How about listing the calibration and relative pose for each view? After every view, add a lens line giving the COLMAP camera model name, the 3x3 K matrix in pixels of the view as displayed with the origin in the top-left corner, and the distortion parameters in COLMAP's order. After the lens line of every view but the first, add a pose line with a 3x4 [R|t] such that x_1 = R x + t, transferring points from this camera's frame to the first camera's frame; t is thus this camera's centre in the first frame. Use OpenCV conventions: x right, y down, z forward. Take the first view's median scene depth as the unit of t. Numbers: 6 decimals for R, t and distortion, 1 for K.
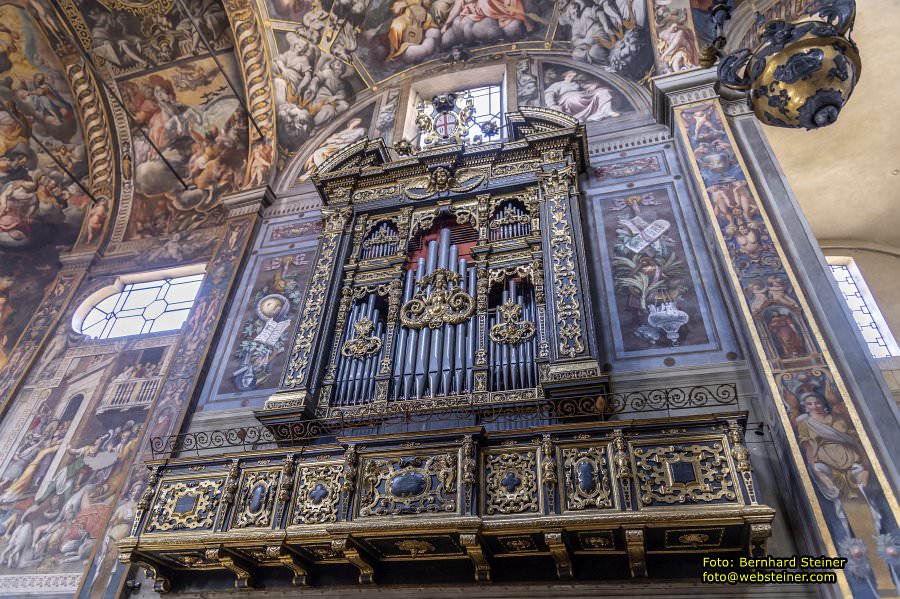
lens RADIAL K [[589.6, 0, 449.7], [0, 589.6, 311.9], [0, 0, 1]] dist [0.000149, -0.000182]
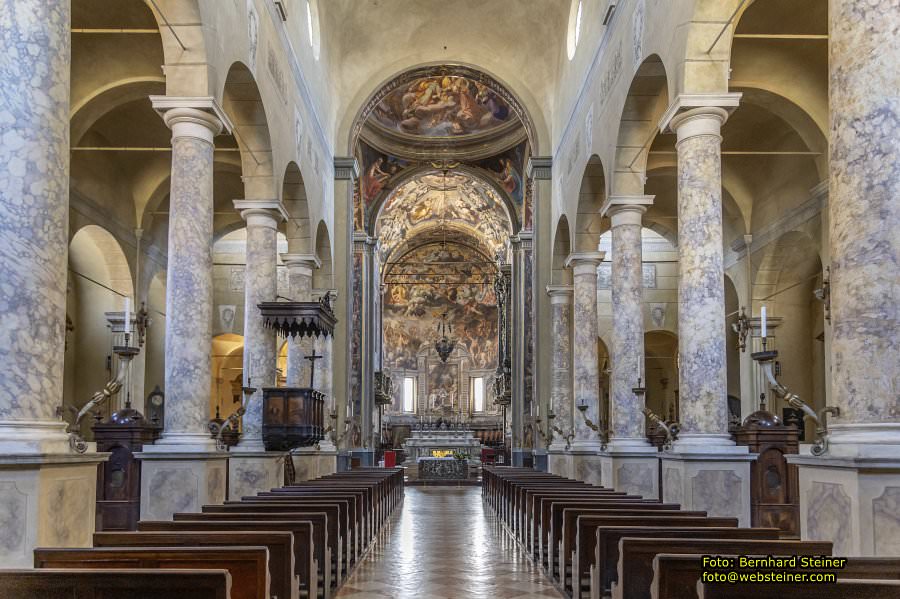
lens RADIAL K [[653.9, 0, 447.8], [0, 653.9, 366.9], [0, 0, 1]] dist [0.000017, -0.000010]
pose [[0.274082, -0.161251, -0.948091, 3.390153], [0.614430, 0.787763, 0.043643, -0.239016], [0.739834, -0.594498, 0.314989, -0.660237]]
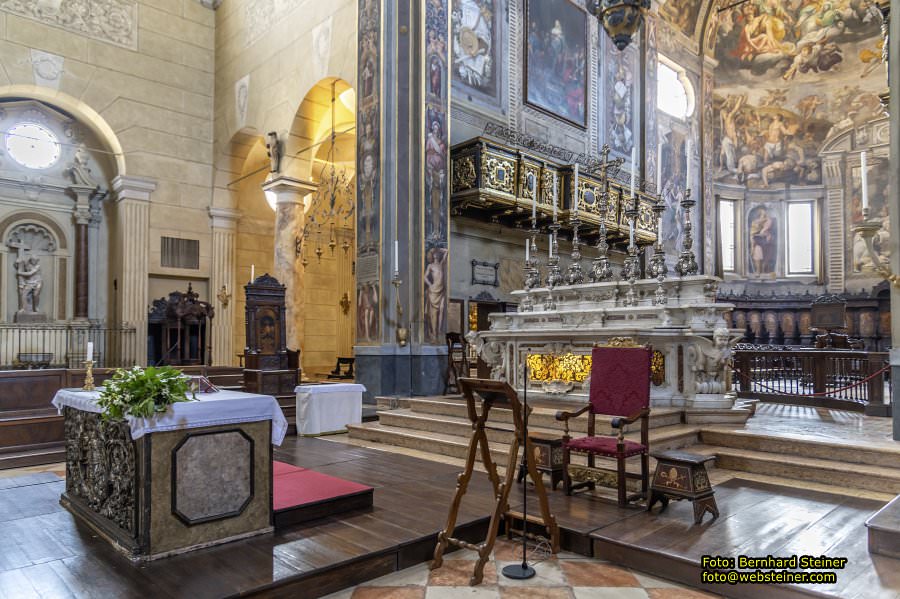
lens RADIAL K [[608.2, 0, 448.7], [0, 608.2, 323.2], [0, 0, 1]] dist [-0.000064, -0.002548]
pose [[-0.517976, -0.079730, -0.851672, 1.110374], [0.513862, 0.766968, -0.384325, 0.392253], [0.683847, -0.636713, -0.356300, 0.270214]]
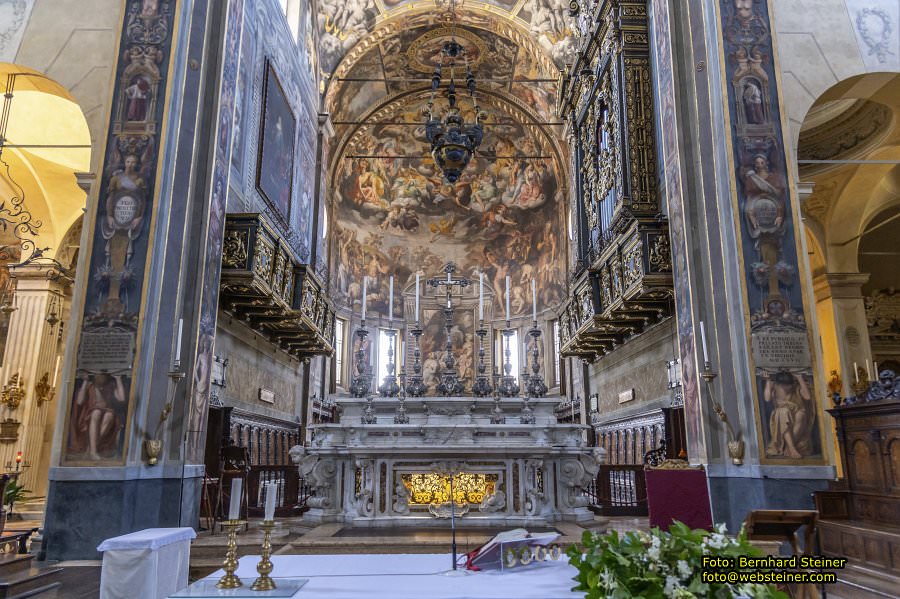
lens RADIAL K [[598.3, 0, 458.0], [0, 598.3, 309.5], [0, 0, 1]] dist [-0.002012, -0.000617]
pose [[0.285396, -0.267809, -0.920232, 1.080543], [0.613114, 0.789008, -0.039472, 0.077318], [0.736641, -0.552942, 0.389377, -0.096781]]
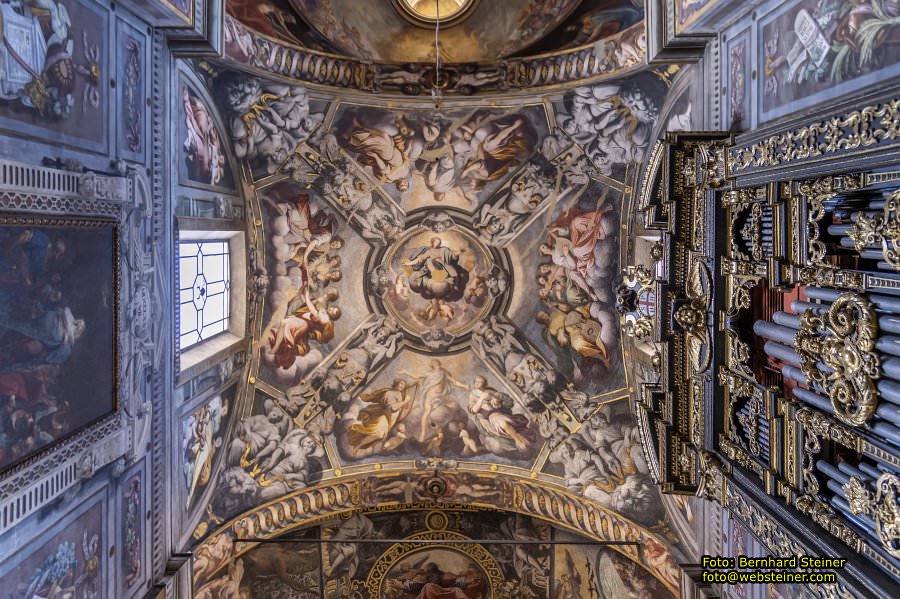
lens RADIAL K [[618.0, 0, 424.8], [0, 618.0, 230.7], [0, 0, 1]] dist [0.008052, 0.001668]
pose [[0.264135, -0.963440, 0.044896, -0.032964], [0.596305, 0.126541, -0.792722, 0.185188], [0.758059, 0.236158, 0.607928, 0.234322]]
